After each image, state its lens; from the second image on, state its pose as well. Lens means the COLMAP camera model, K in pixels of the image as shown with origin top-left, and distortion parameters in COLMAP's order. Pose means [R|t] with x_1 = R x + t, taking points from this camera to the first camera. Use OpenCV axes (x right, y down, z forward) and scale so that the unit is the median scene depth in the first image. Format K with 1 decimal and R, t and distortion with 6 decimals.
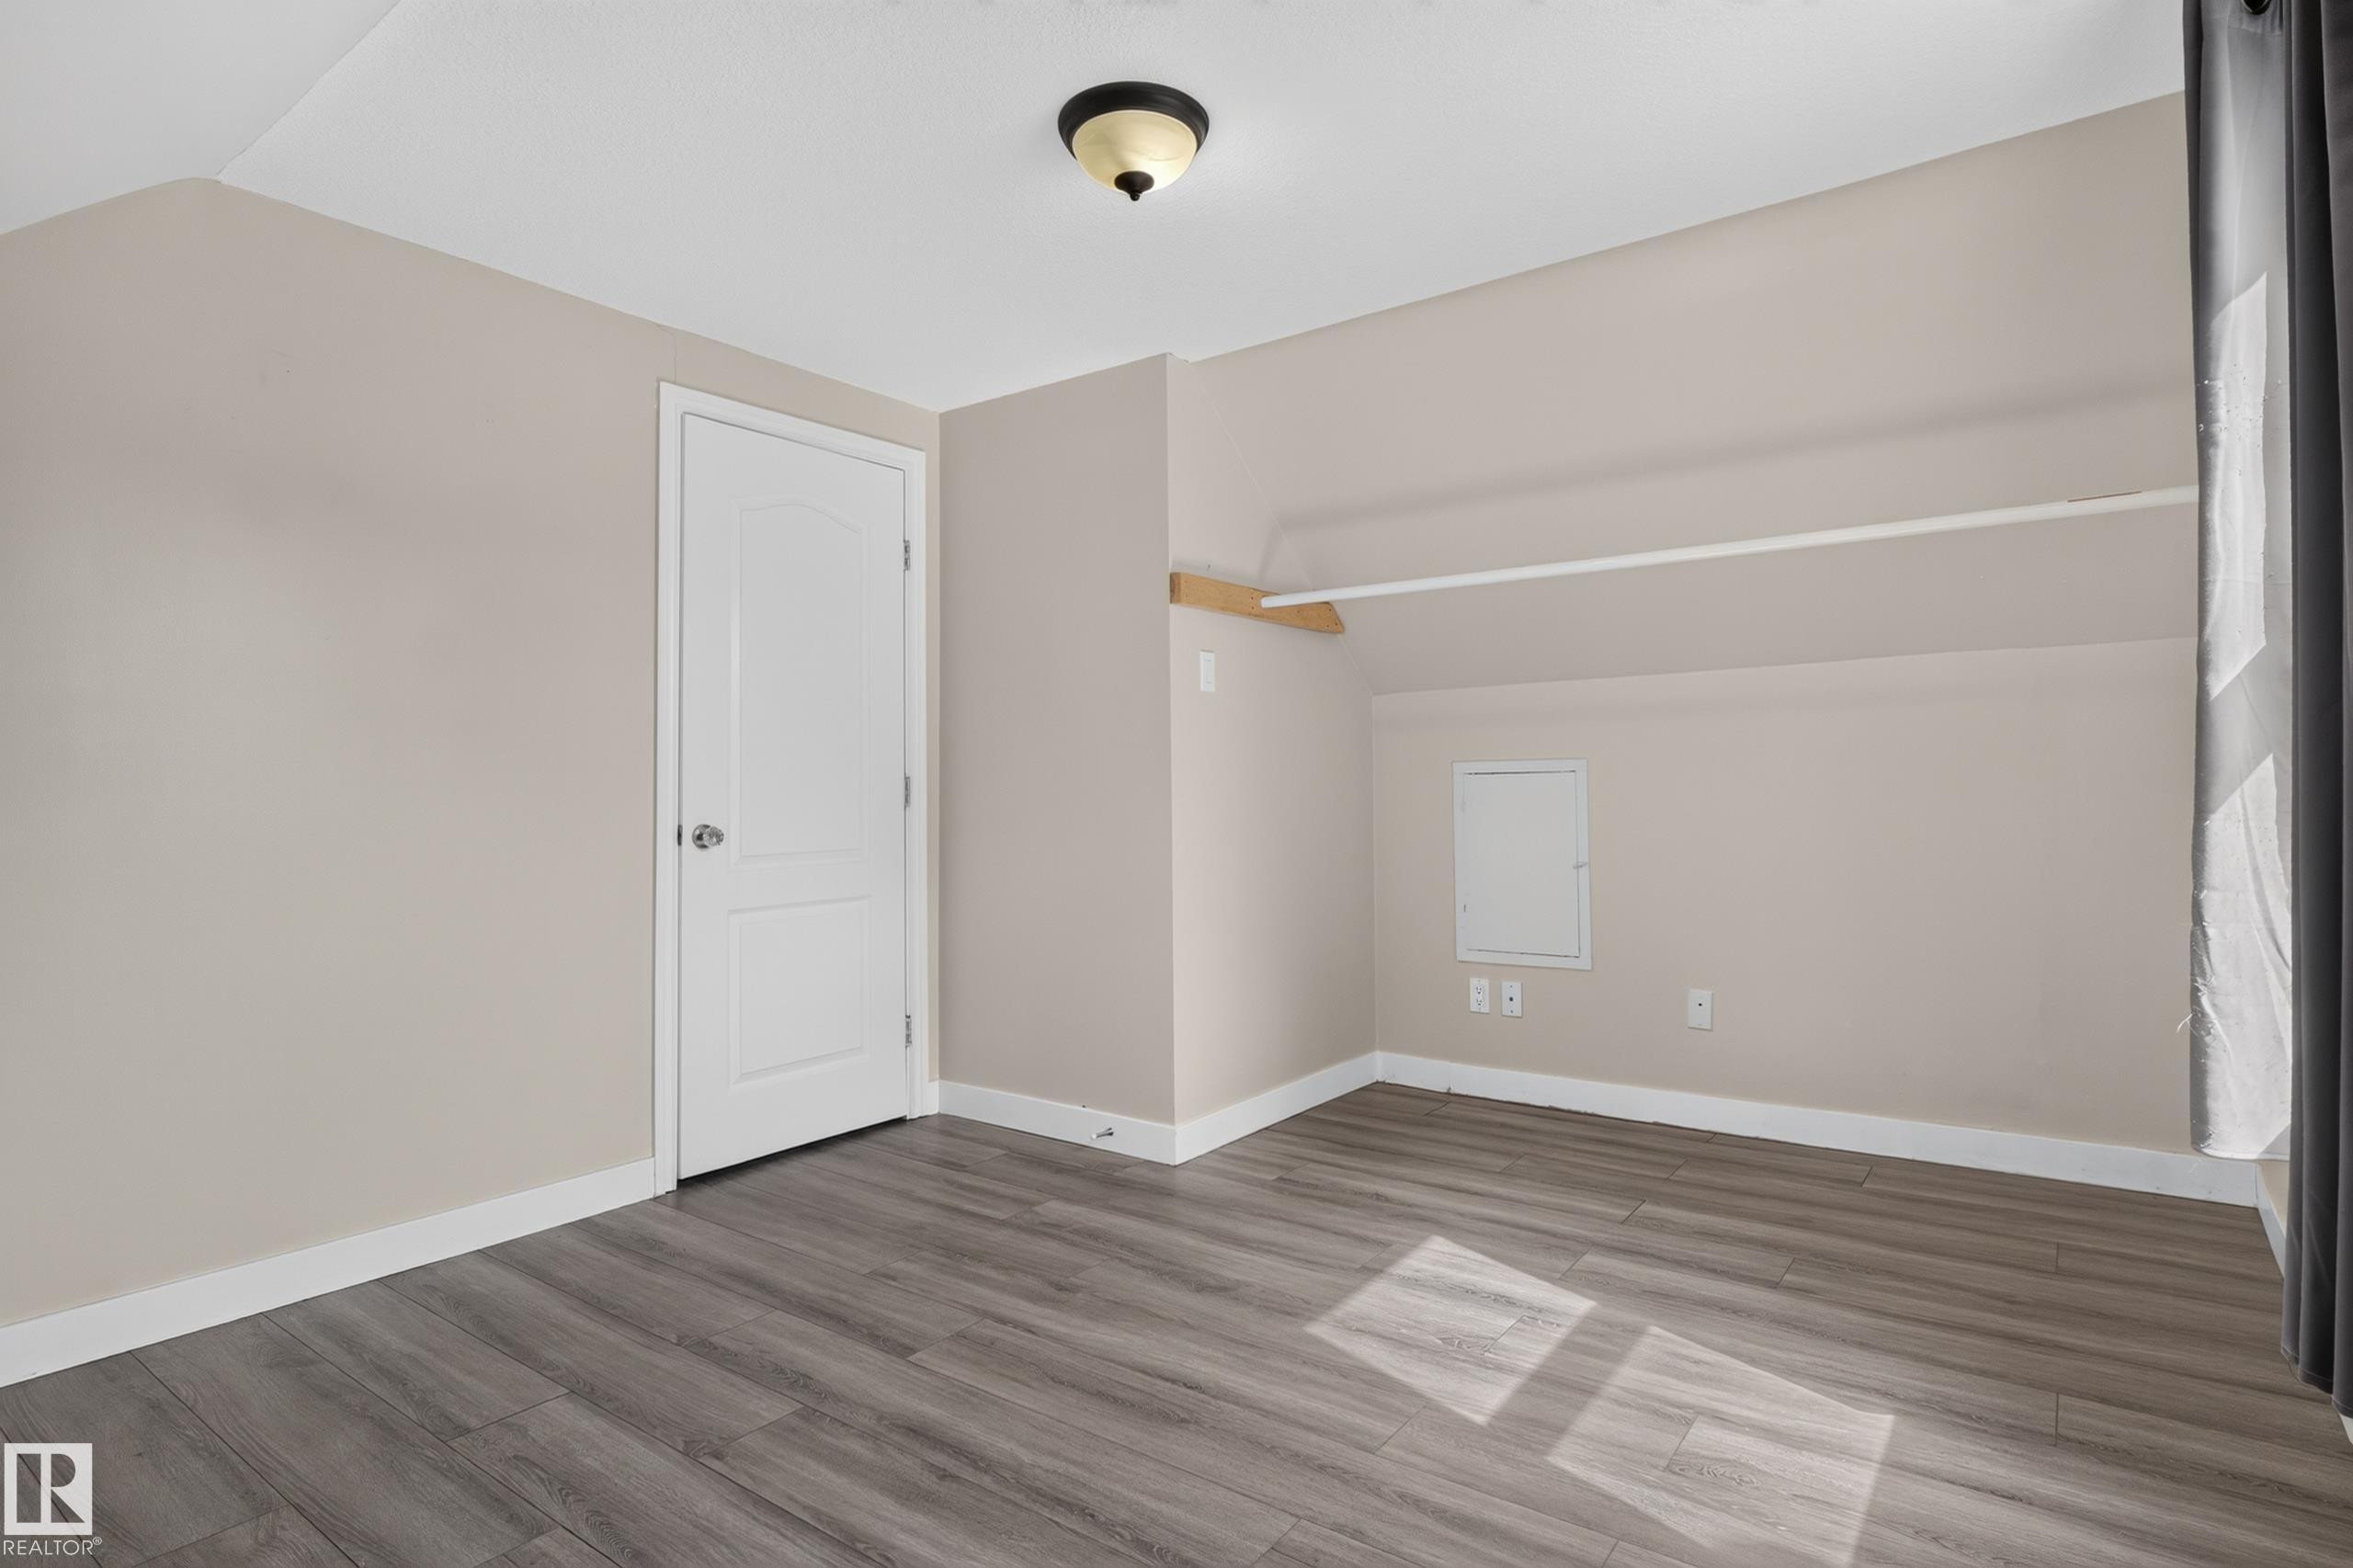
lens RADIAL K [[1217.0, 0, 1173.6], [0, 1217.0, 774.2], [0, 0, 1]] dist [-0.002948, -0.000318]
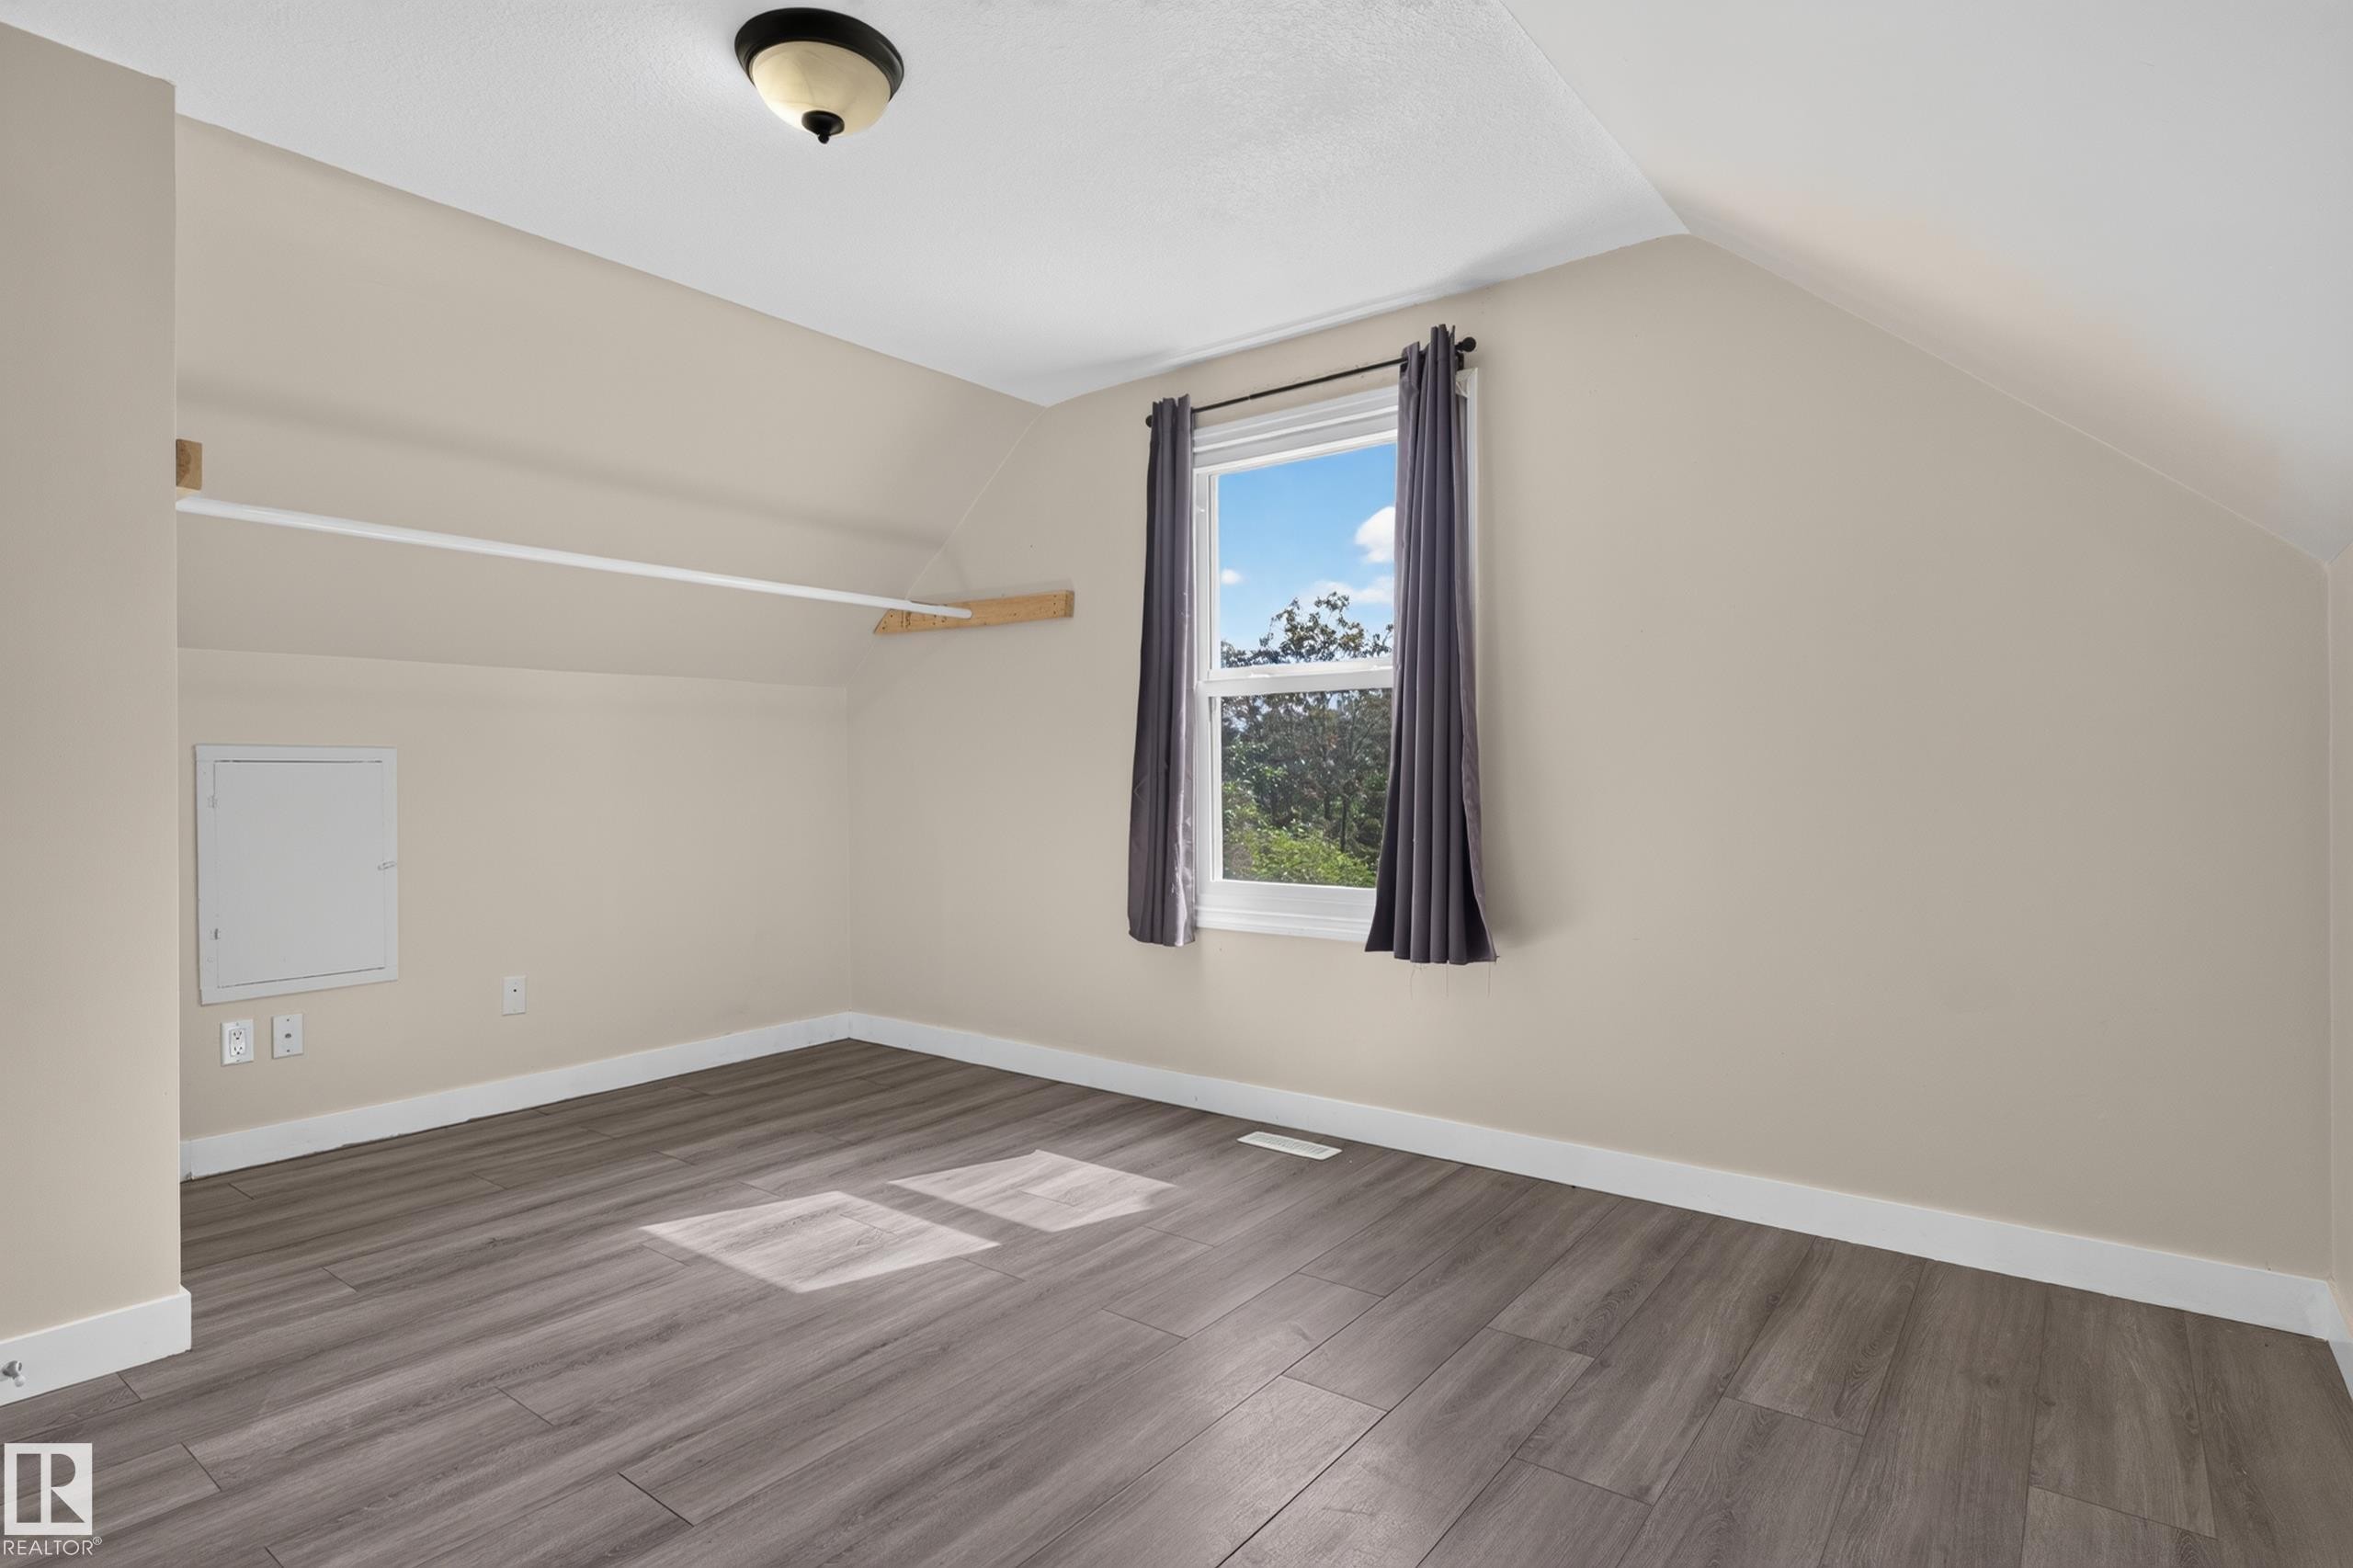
lens RADIAL K [[1217.0, 0, 1172.5], [0, 1217.0, 795.2], [0, 0, 1]] dist [-0.002948, -0.000318]
pose [[0.014639, -0.002702, 0.999889, -0.792035], [-0.009440, 0.999951, 0.002840, 0.020457], [-0.999848, -0.009481, 0.014612, 0.571904]]
